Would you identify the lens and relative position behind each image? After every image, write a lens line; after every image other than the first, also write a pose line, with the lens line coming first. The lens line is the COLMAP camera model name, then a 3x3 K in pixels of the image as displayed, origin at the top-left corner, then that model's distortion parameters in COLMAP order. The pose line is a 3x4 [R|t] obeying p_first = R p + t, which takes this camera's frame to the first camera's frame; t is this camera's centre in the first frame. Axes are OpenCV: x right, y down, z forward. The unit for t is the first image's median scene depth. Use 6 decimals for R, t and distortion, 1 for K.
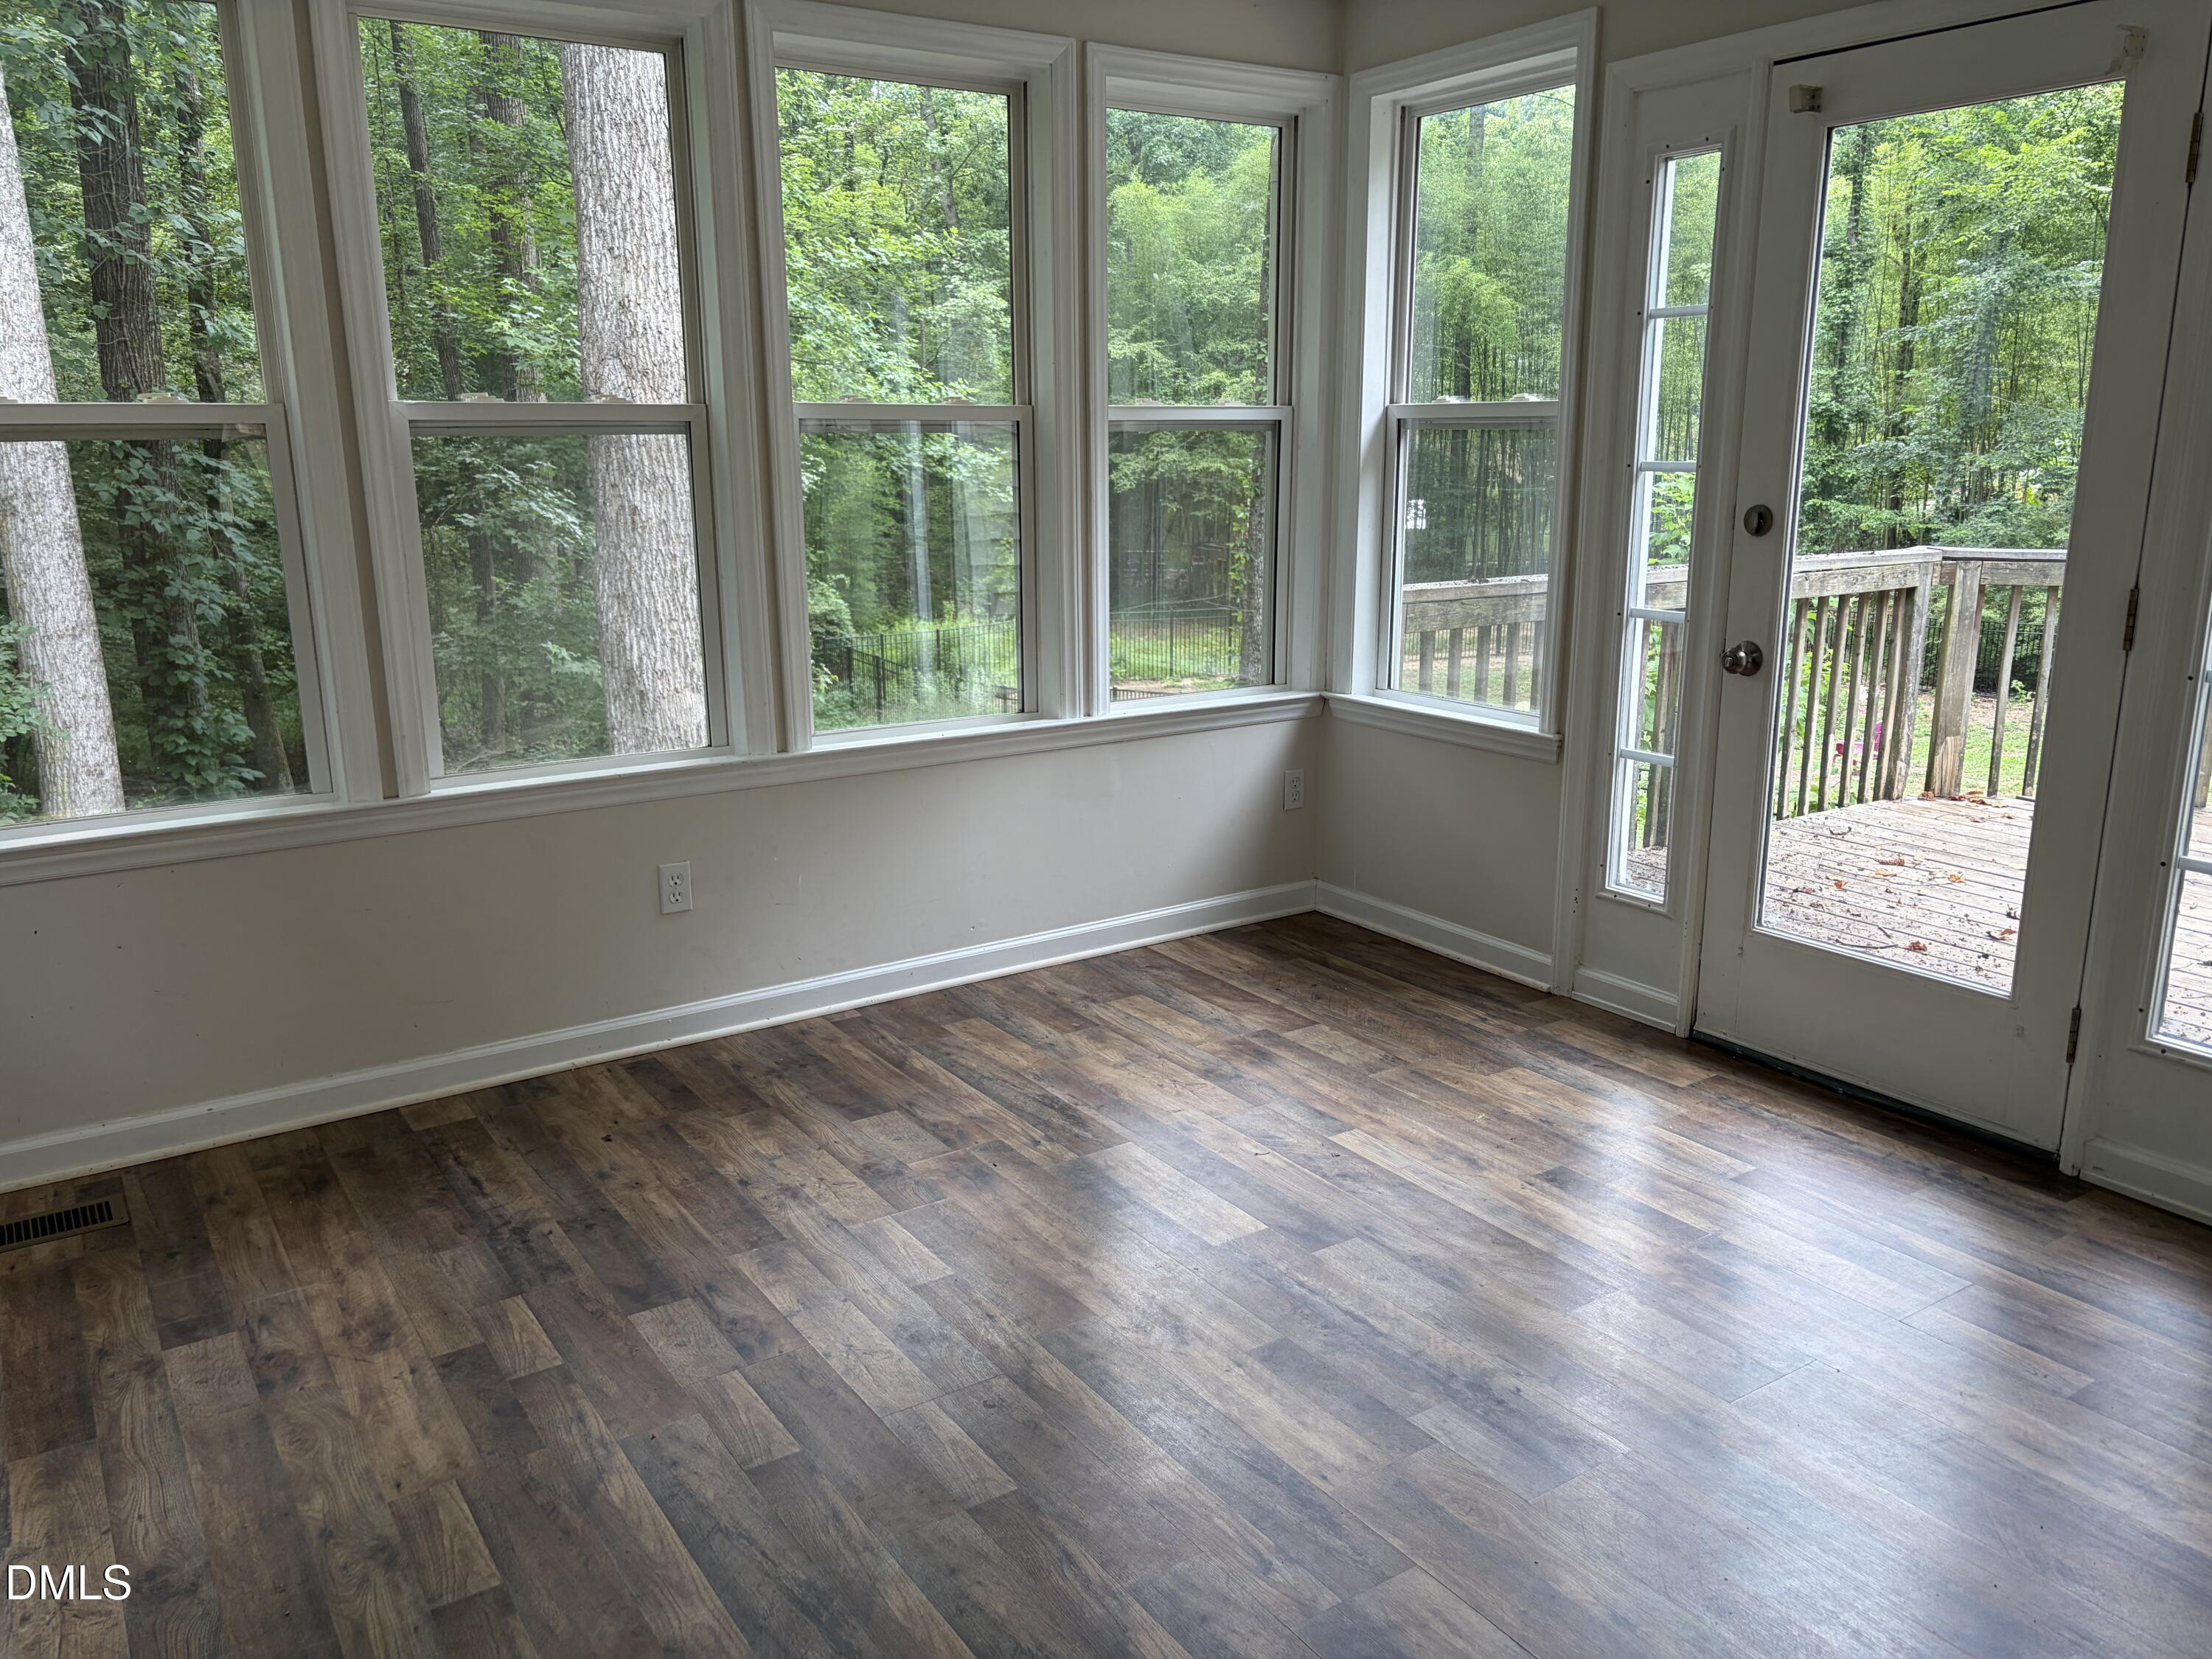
lens RADIAL K [[1667.2, 0, 1121.1], [0, 1667.2, 826.8], [0, 0, 1]] dist [0.015706, 0.002866]
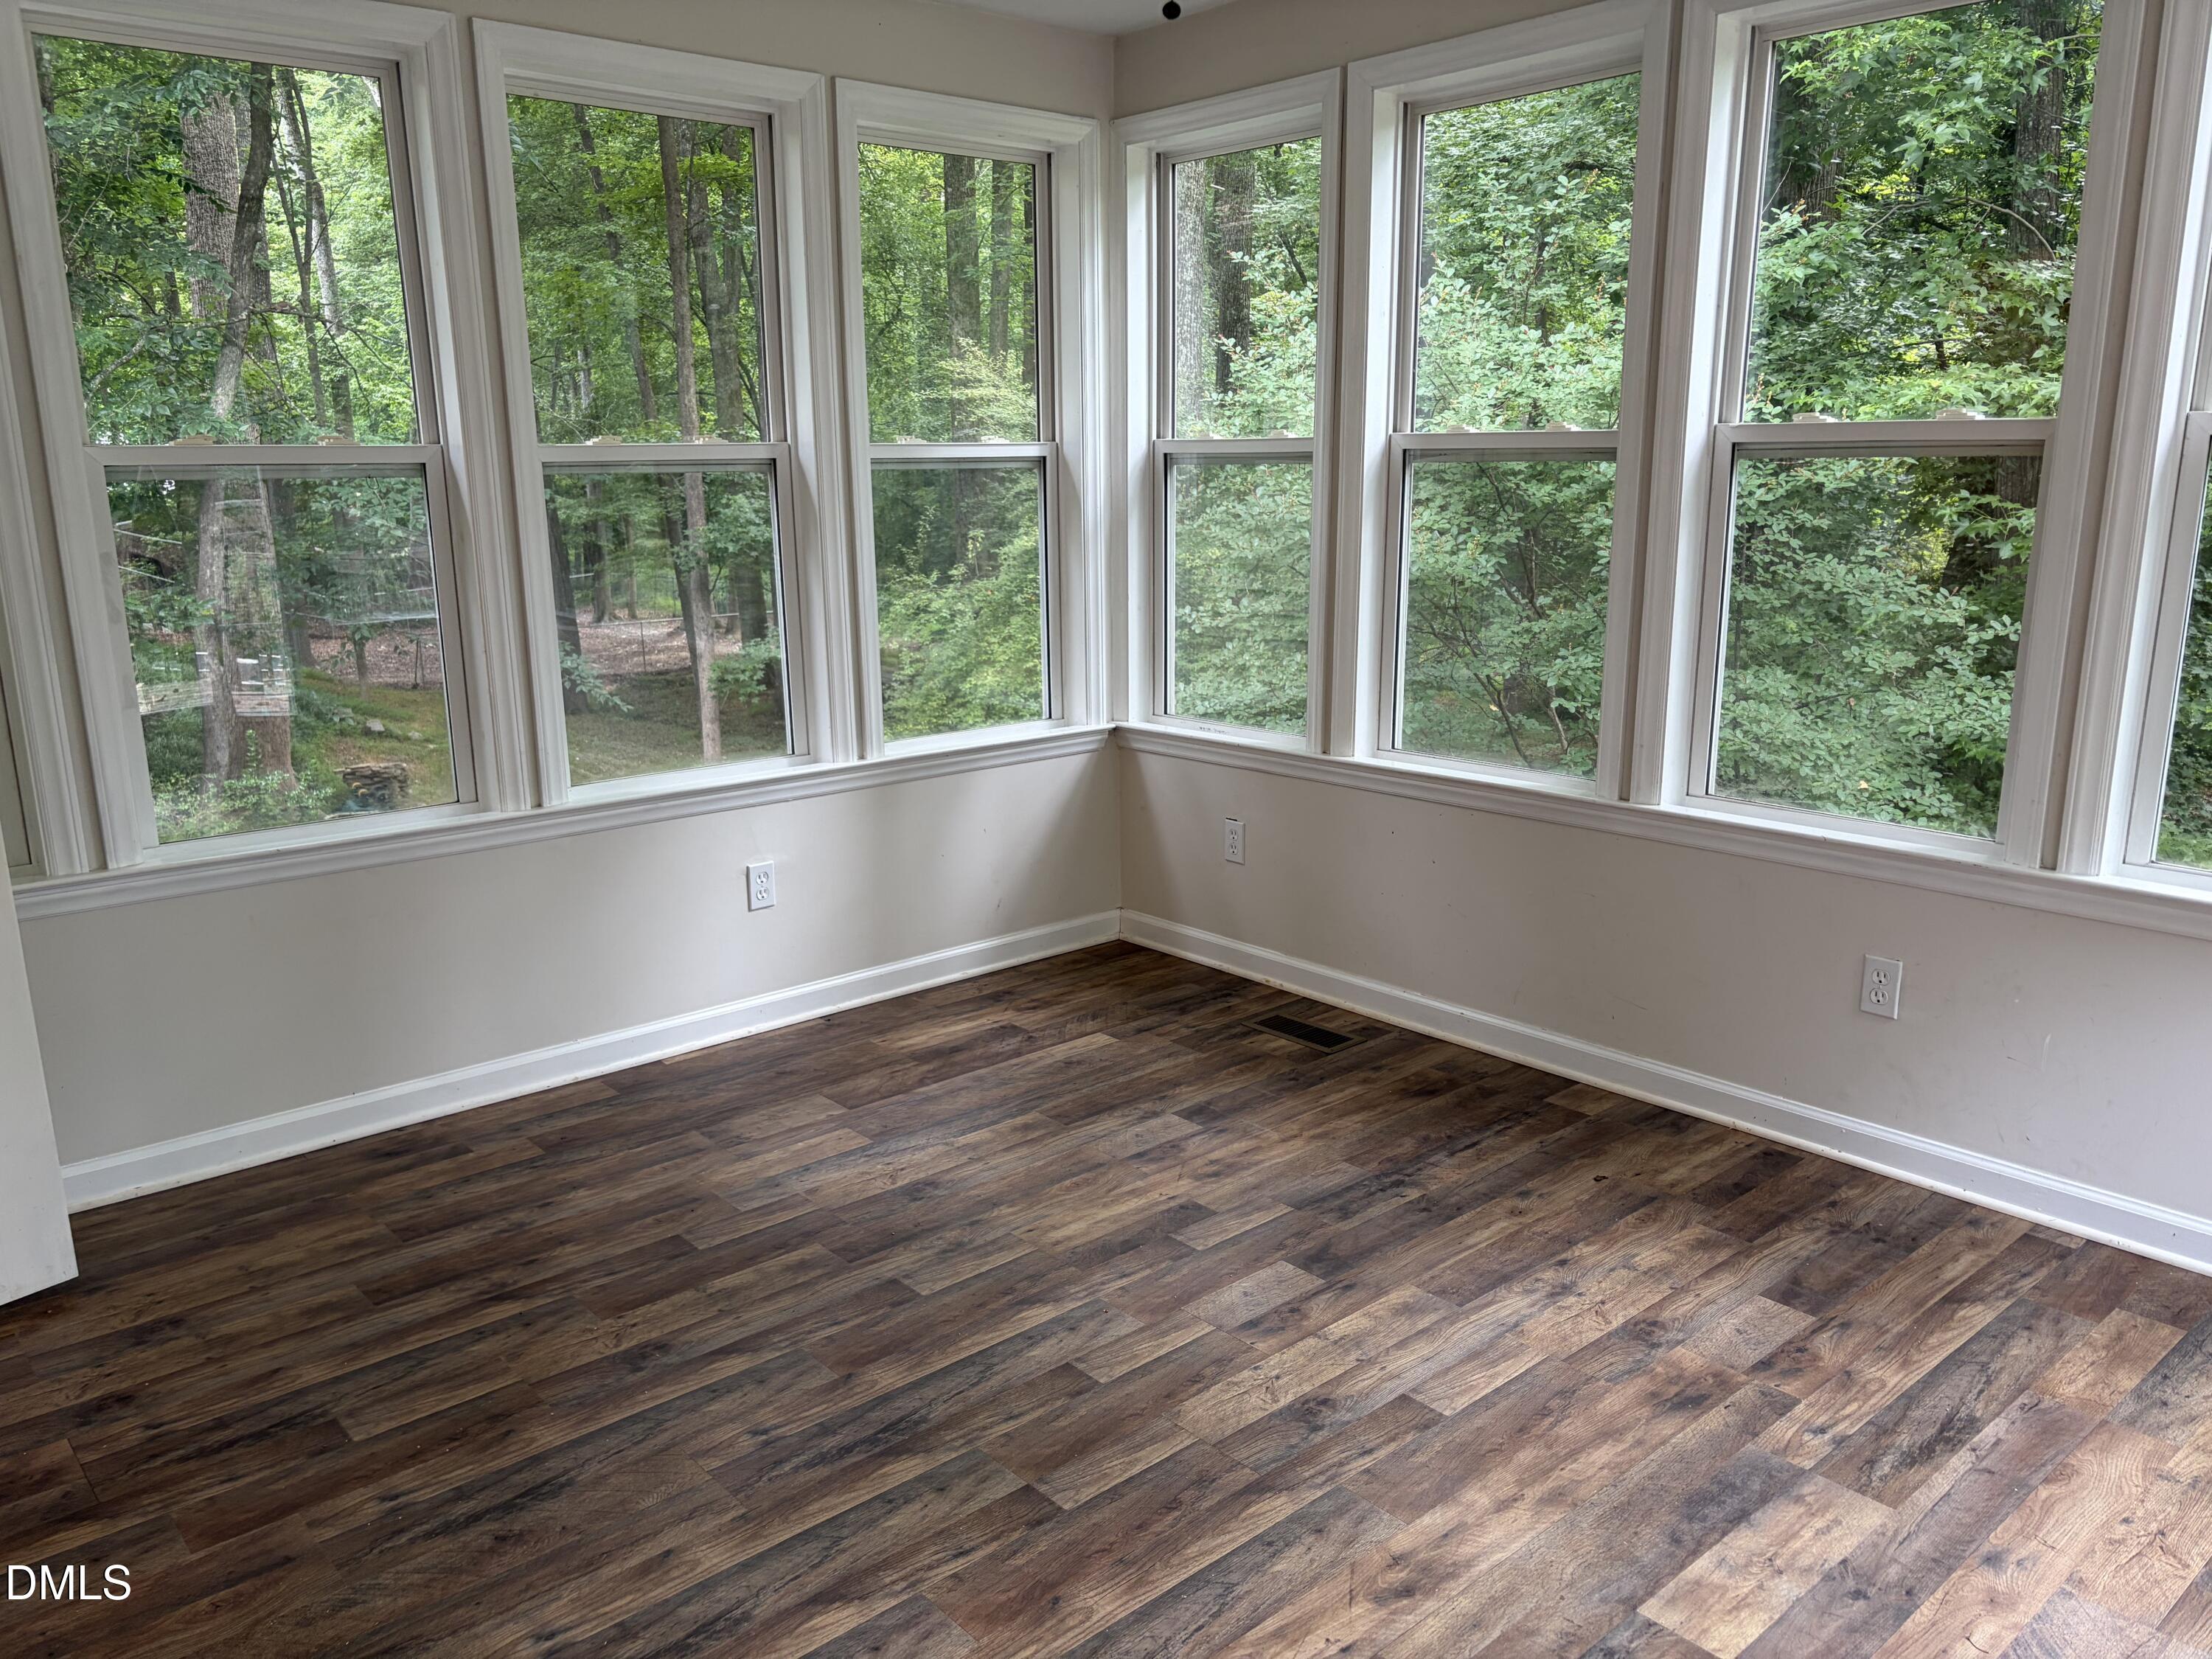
lens RADIAL K [[1667.2, 0, 1121.4], [0, 1667.2, 840.3], [0, 0, 1]] dist [0.015706, 0.002866]
pose [[0.129773, 0.230352, -0.964415, 0.567045], [-0.223303, 0.954443, 0.197923, -0.136029], [0.966072, 0.189672, 0.175299, 0.539221]]
